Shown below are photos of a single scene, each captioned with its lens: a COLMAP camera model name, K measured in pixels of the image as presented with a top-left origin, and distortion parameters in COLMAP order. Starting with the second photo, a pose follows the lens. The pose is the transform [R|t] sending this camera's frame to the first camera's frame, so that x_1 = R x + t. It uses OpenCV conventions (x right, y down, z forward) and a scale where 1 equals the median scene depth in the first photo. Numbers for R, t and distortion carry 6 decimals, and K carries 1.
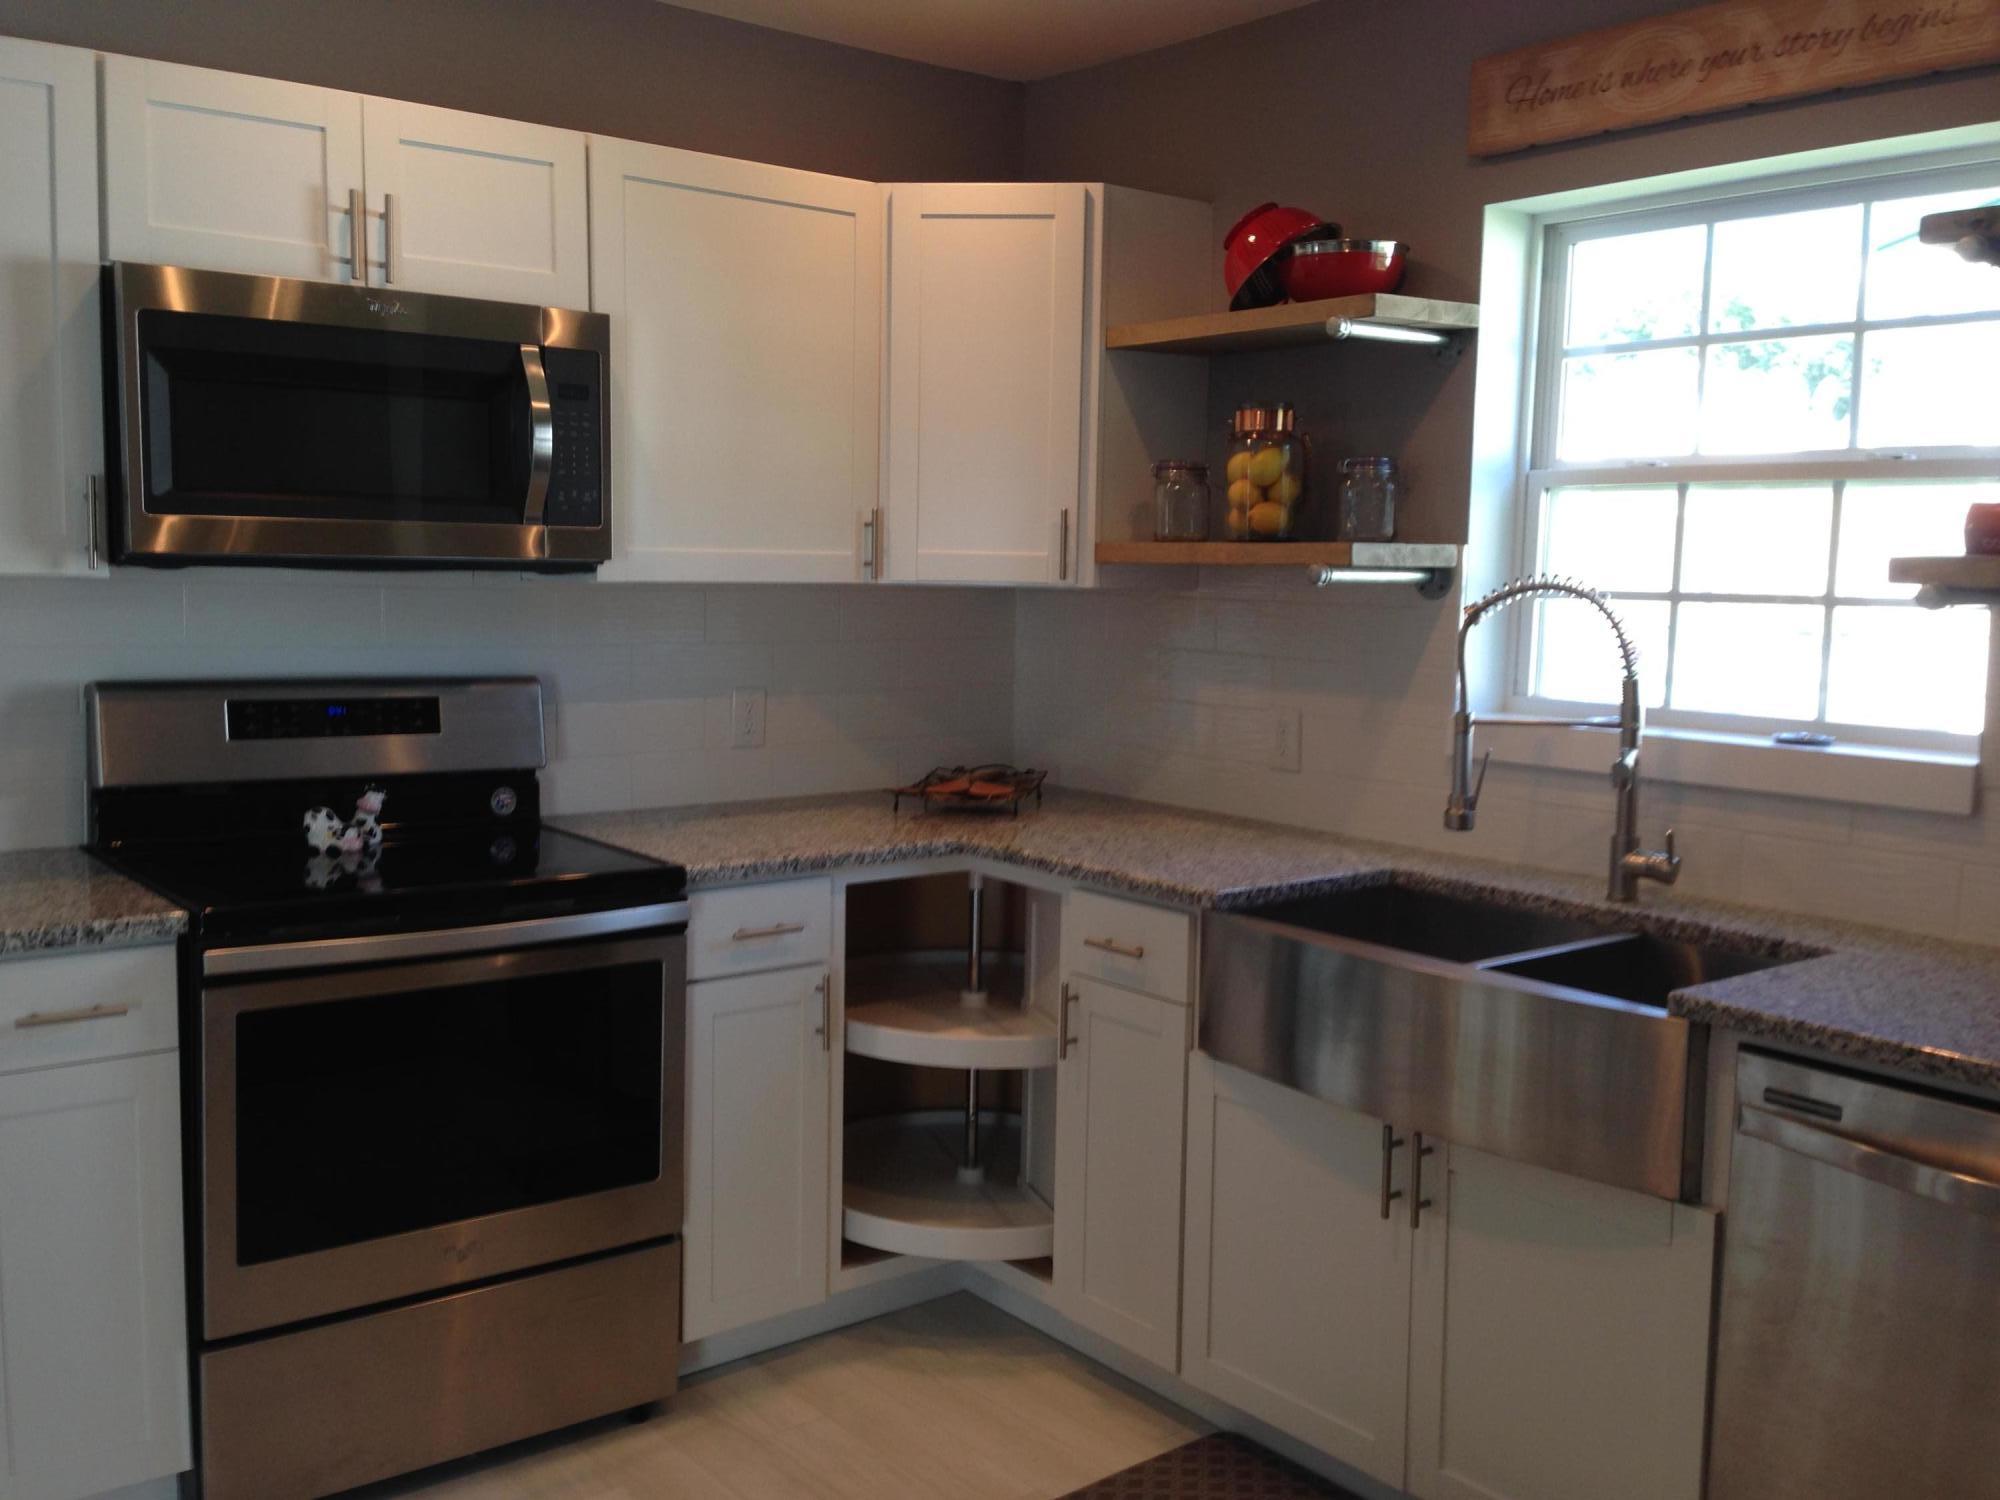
lens RADIAL K [[1871.8, 0, 1005.4], [0, 1871.8, 757.2], [0, 0, 1]] dist [0.074247, 0.000000]
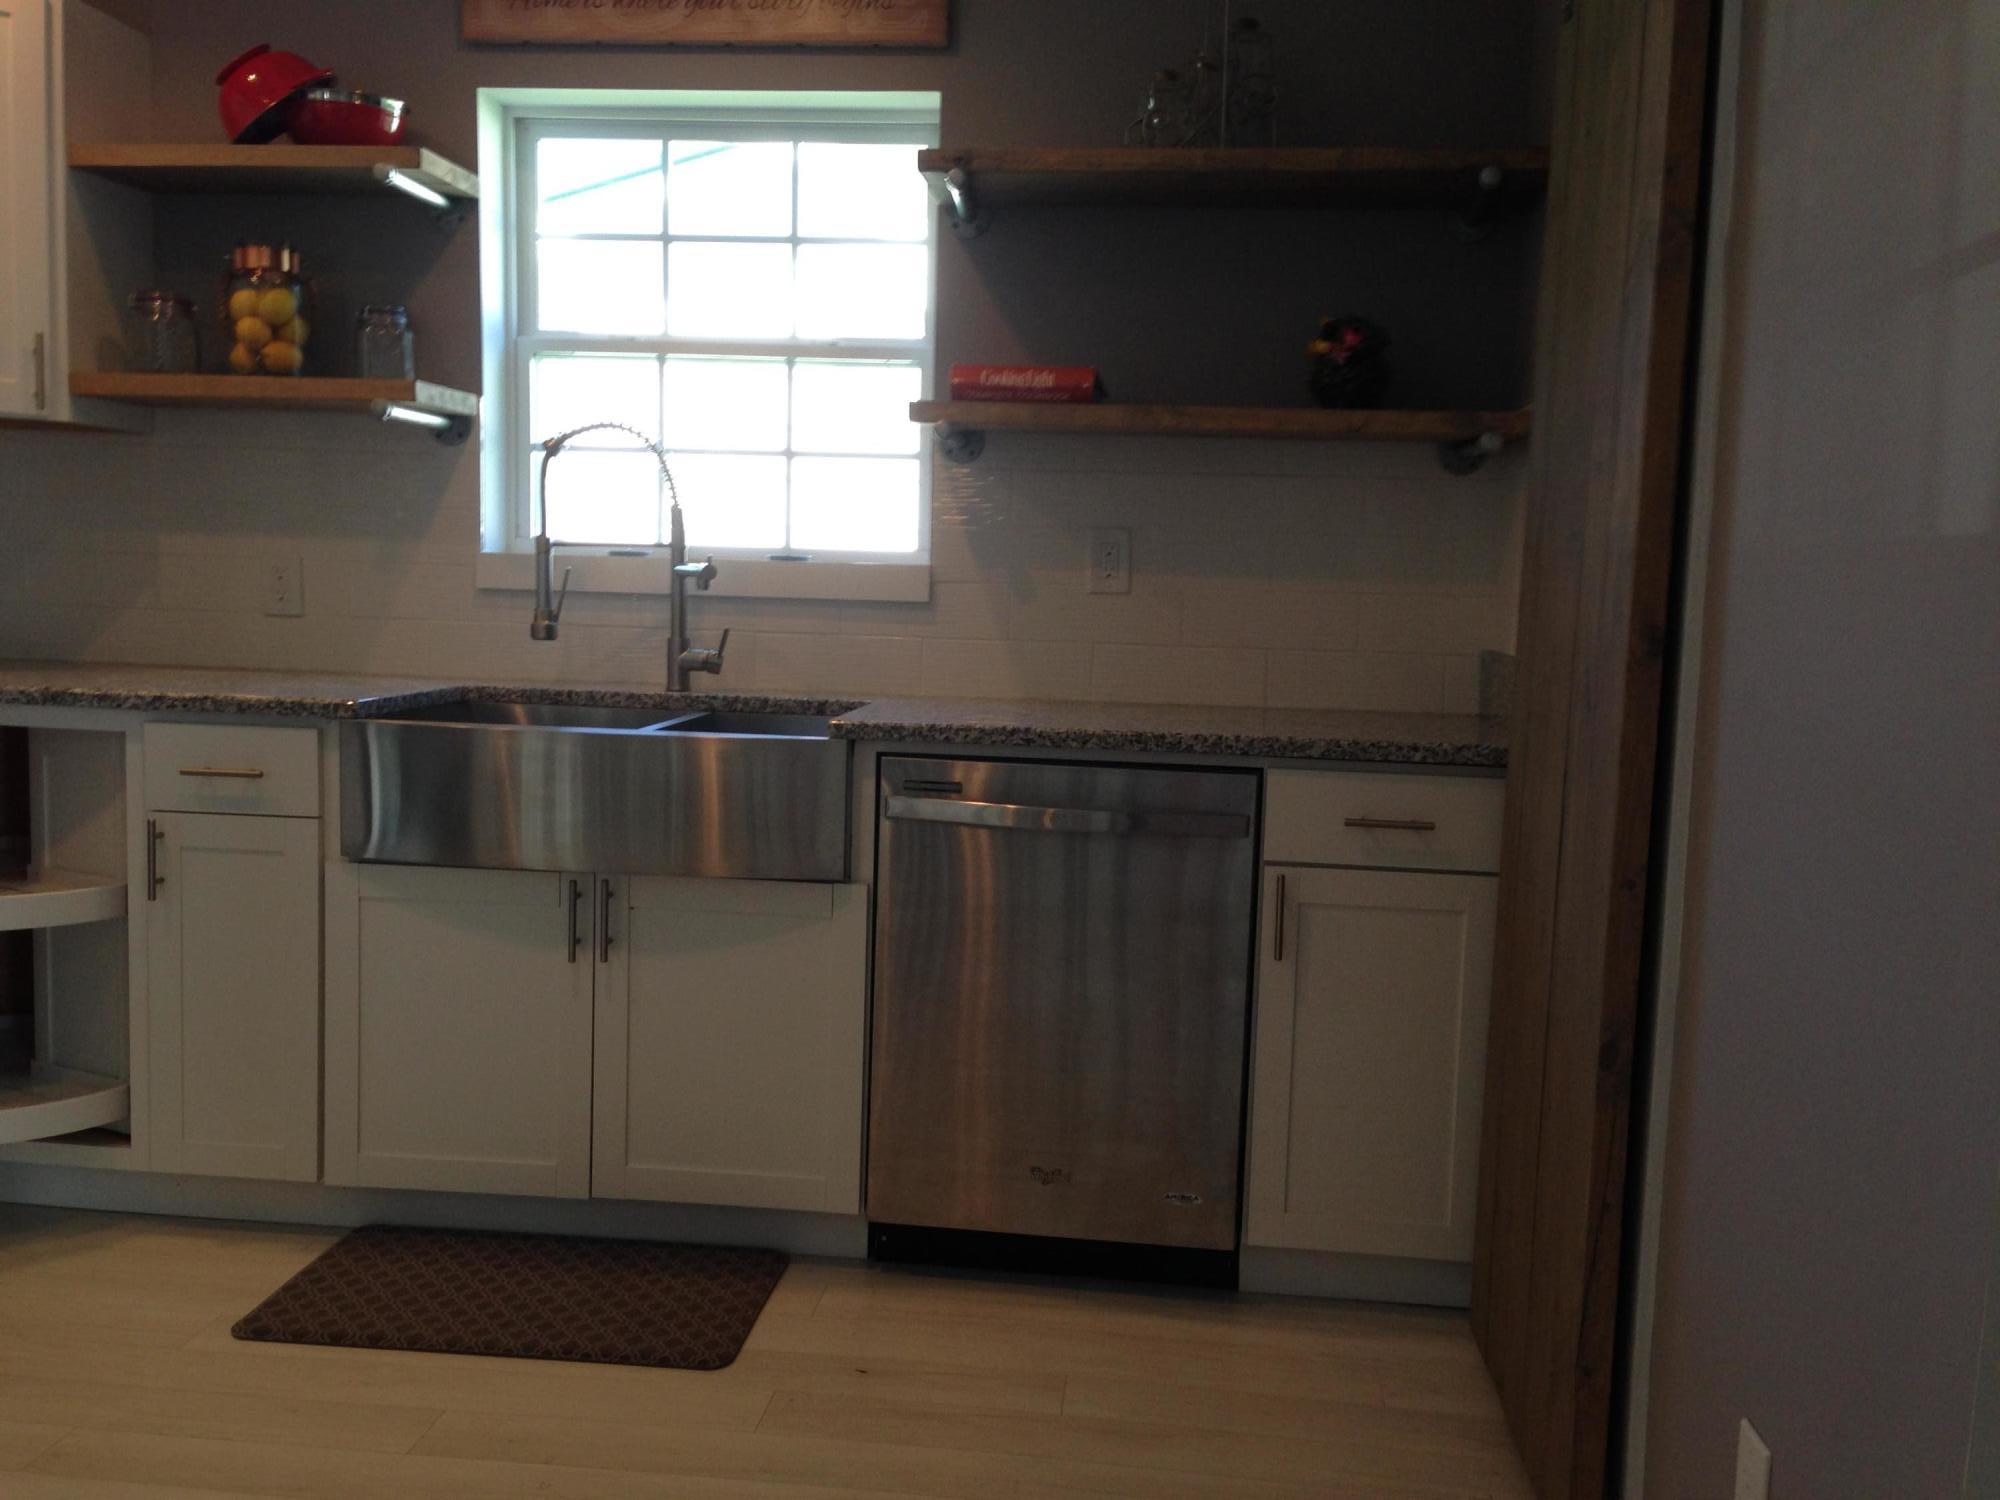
lens RADIAL K [[1871.8, 0, 999.9], [0, 1871.8, 748.8], [0, 0, 1]] dist [0.074247, 0.000000]
pose [[0.705760, -0.063701, 0.705582, -0.352425], [0.061517, 0.997698, 0.028542, 0.085015], [-0.705775, 0.023261, 0.708054, 0.006816]]
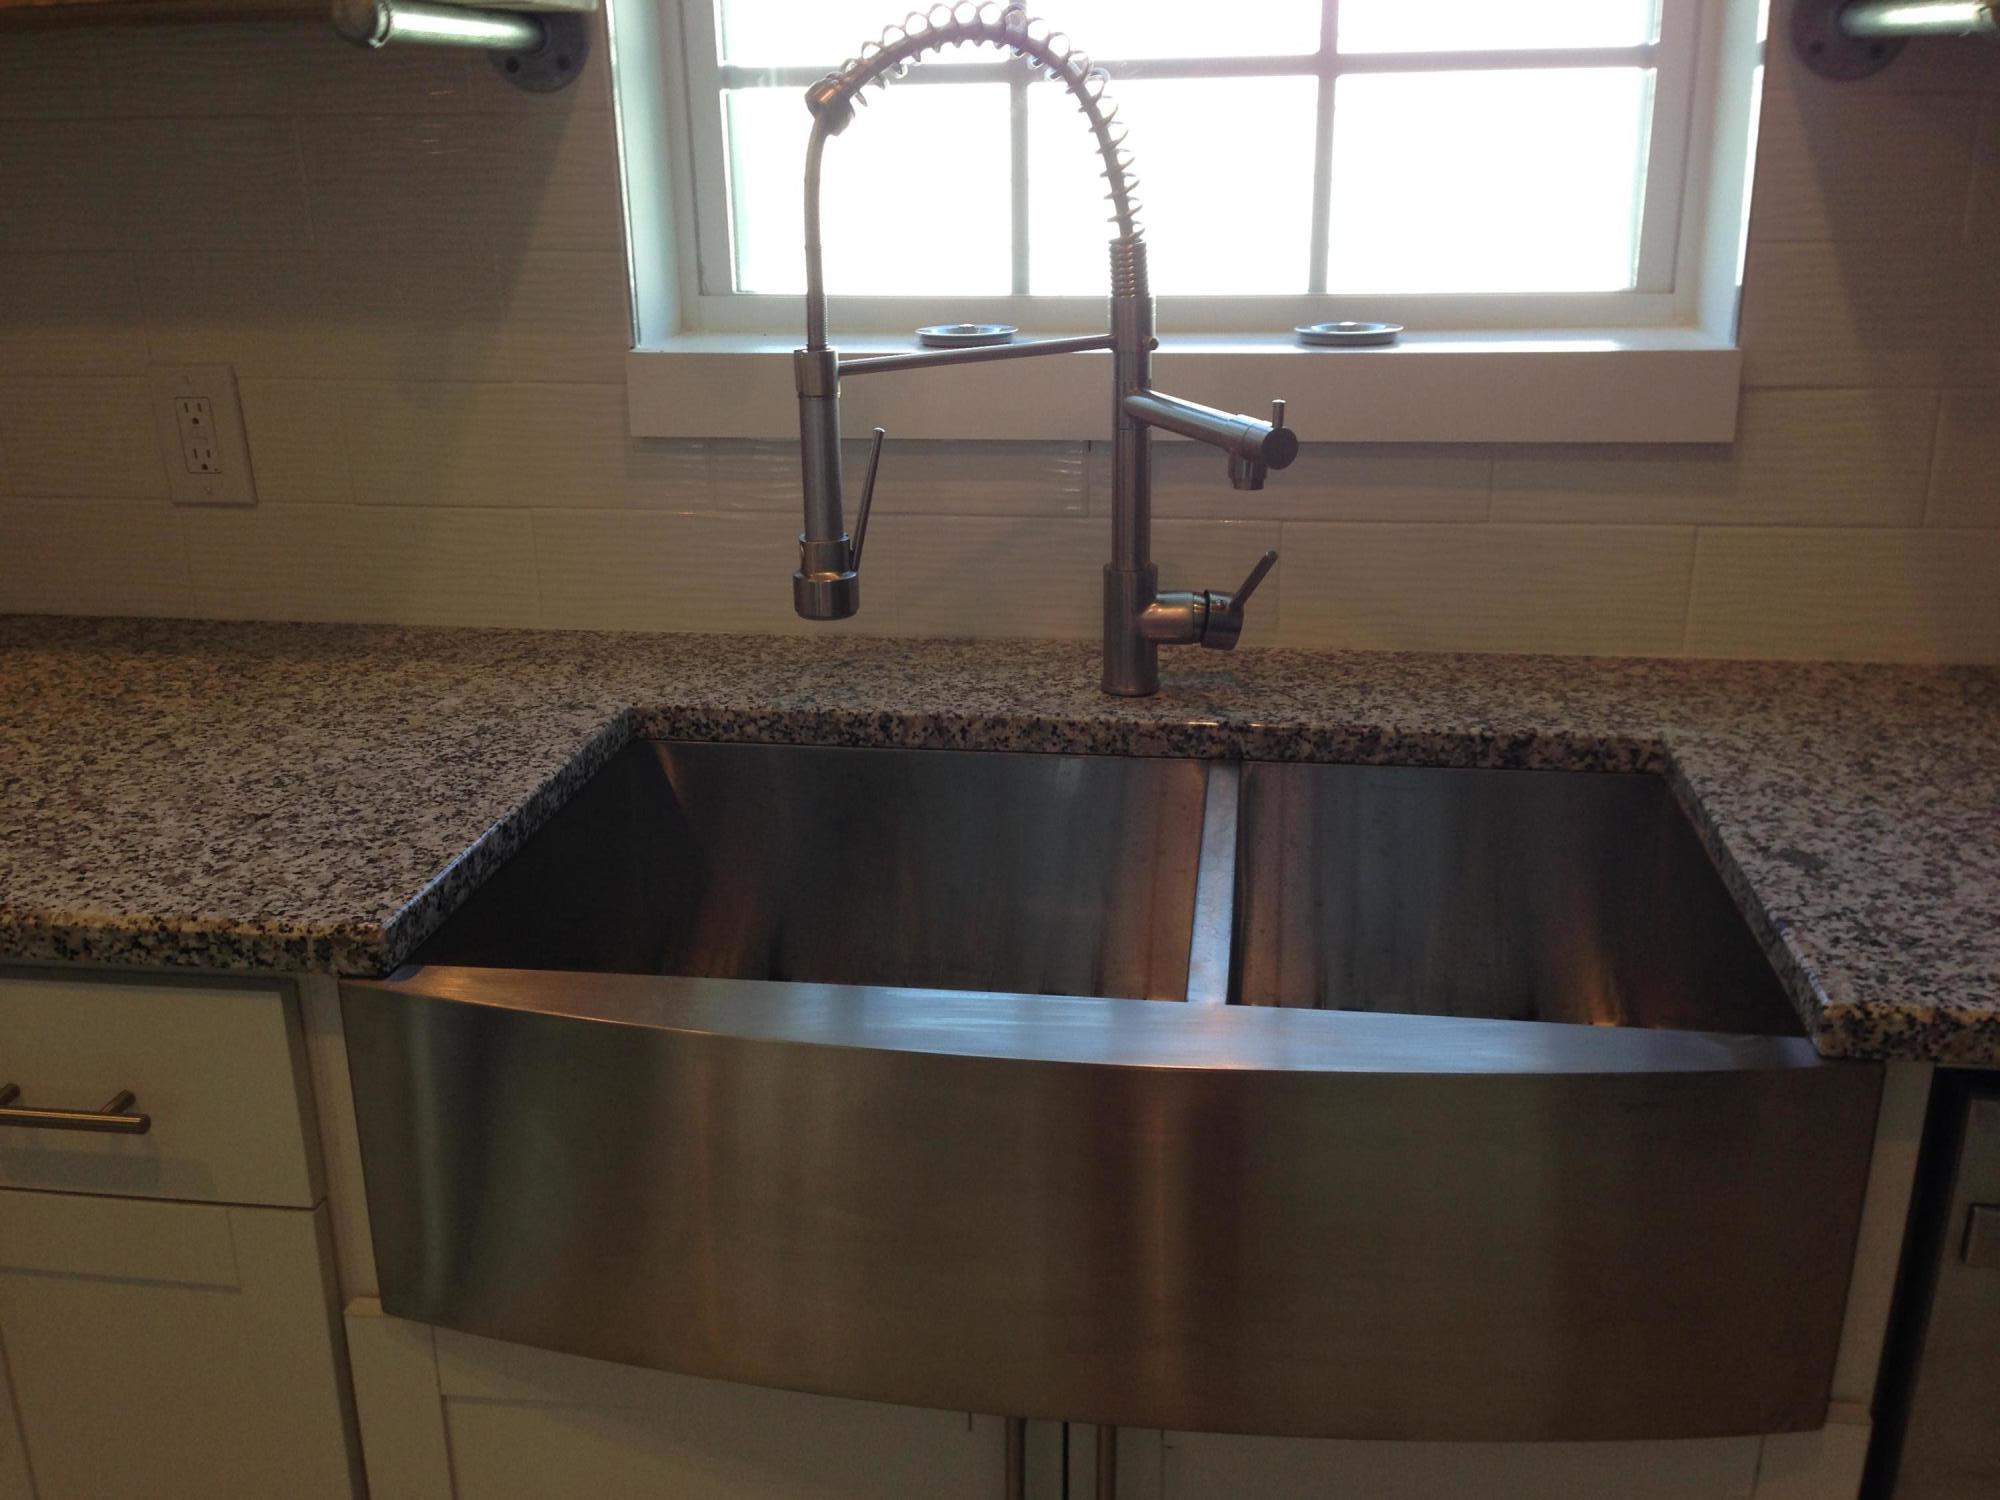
lens RADIAL K [[1871.8, 0, 993.5], [0, 1871.8, 730.9], [0, 0, 1]] dist [0.074247, 0.000000]
pose [[0.728447, -0.240437, 0.641526, -0.024883], [0.100516, 0.963769, 0.247075, -0.040093], [-0.677688, -0.115497, 0.726222, 0.616134]]
